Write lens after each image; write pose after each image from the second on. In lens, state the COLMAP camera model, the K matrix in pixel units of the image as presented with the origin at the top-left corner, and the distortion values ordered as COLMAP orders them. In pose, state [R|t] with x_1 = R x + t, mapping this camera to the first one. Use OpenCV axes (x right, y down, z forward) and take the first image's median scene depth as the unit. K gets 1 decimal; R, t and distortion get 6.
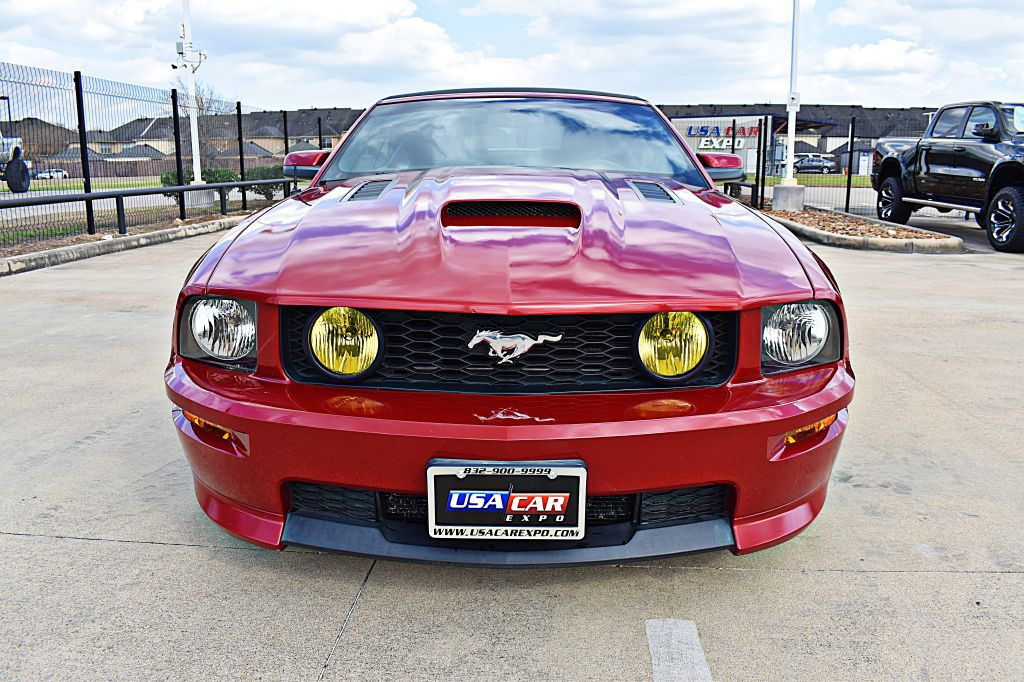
lens RADIAL K [[796.9, 0, 508.6], [0, 796.9, 339.4], [0, 0, 1]] dist [-0.092498, 0.009712]
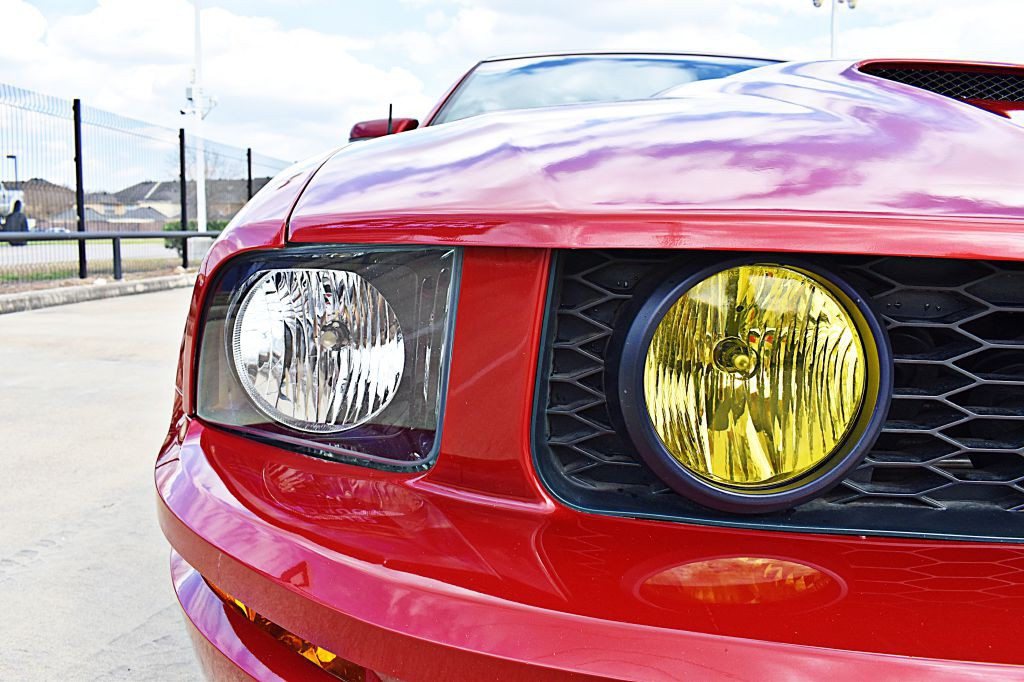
lens RADIAL K [[796.9, 0, 508.6], [0, 796.9, 339.4], [0, 0, 1]] dist [-0.092498, 0.009712]
pose [[0.999878, 0.015223, 0.003612, -0.060090], [-0.014863, 0.996302, -0.084629, 0.002688], [-0.004887, 0.084565, 0.996406, 0.137100]]
